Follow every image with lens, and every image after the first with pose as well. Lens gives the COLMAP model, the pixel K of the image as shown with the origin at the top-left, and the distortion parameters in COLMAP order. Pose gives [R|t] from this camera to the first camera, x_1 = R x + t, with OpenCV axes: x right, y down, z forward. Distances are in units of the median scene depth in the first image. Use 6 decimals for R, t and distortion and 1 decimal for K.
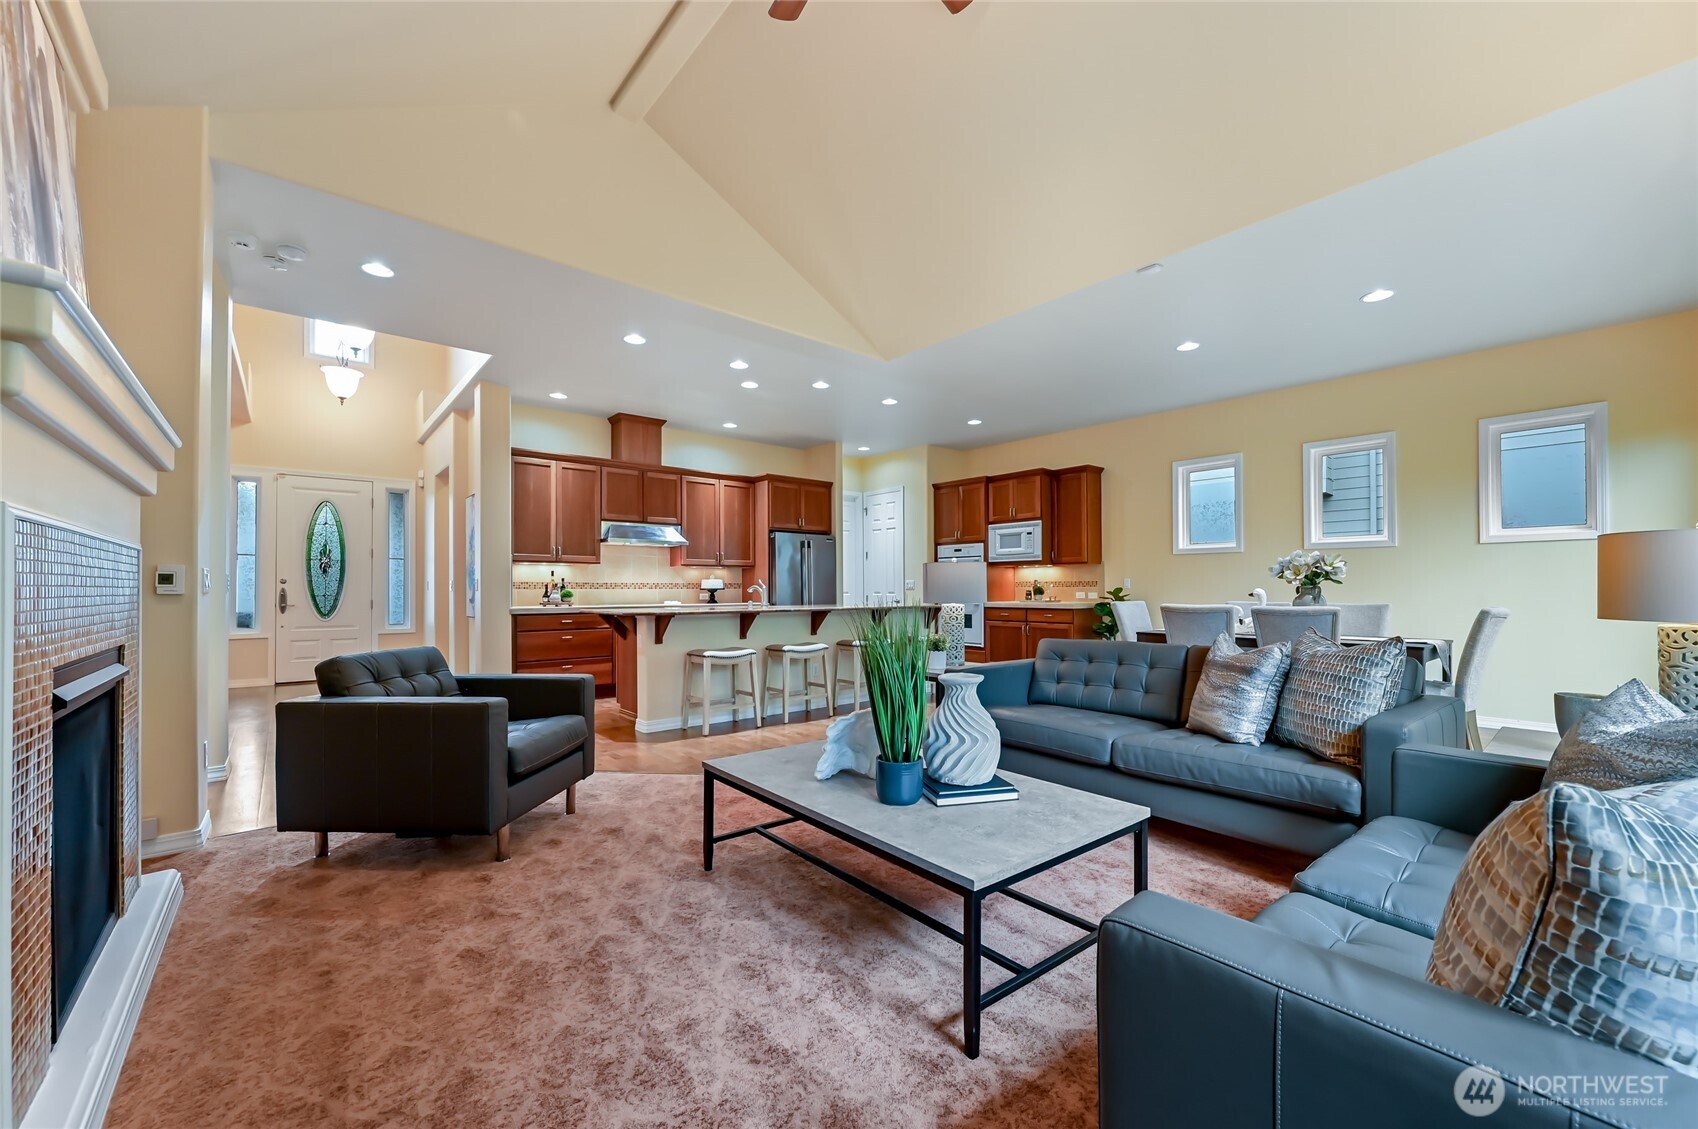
lens RADIAL K [[673.9, 0, 853.1], [0, 673.9, 574.5], [0, 0, 1]] dist [0.008797, -0.000756]
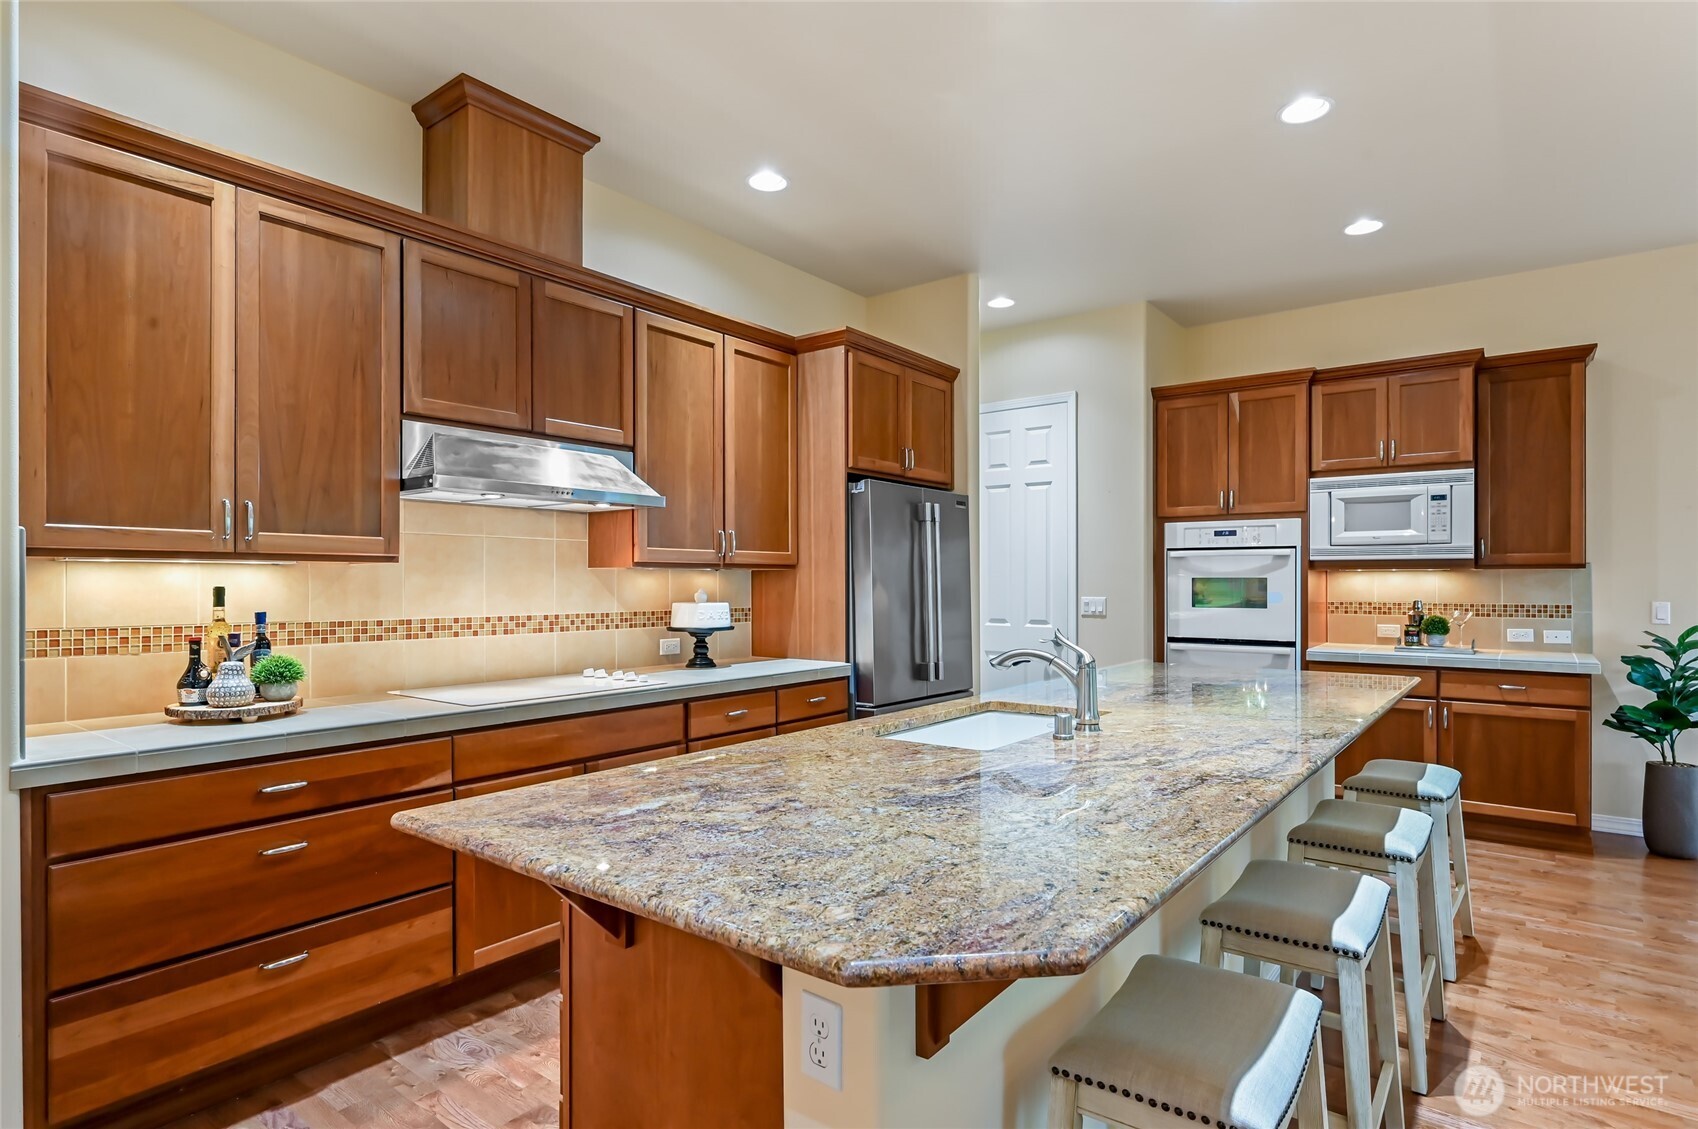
lens RADIAL K [[876.9, 0, 851.3], [0, 876.9, 570.9], [0, 0, 1]] dist [-0.003137, 0.001837]
pose [[0.977543, 0.004968, 0.210677, -0.234869], [-0.006814, 0.999945, 0.008035, -0.014834], [-0.210625, -0.009290, 0.977523, 0.521755]]
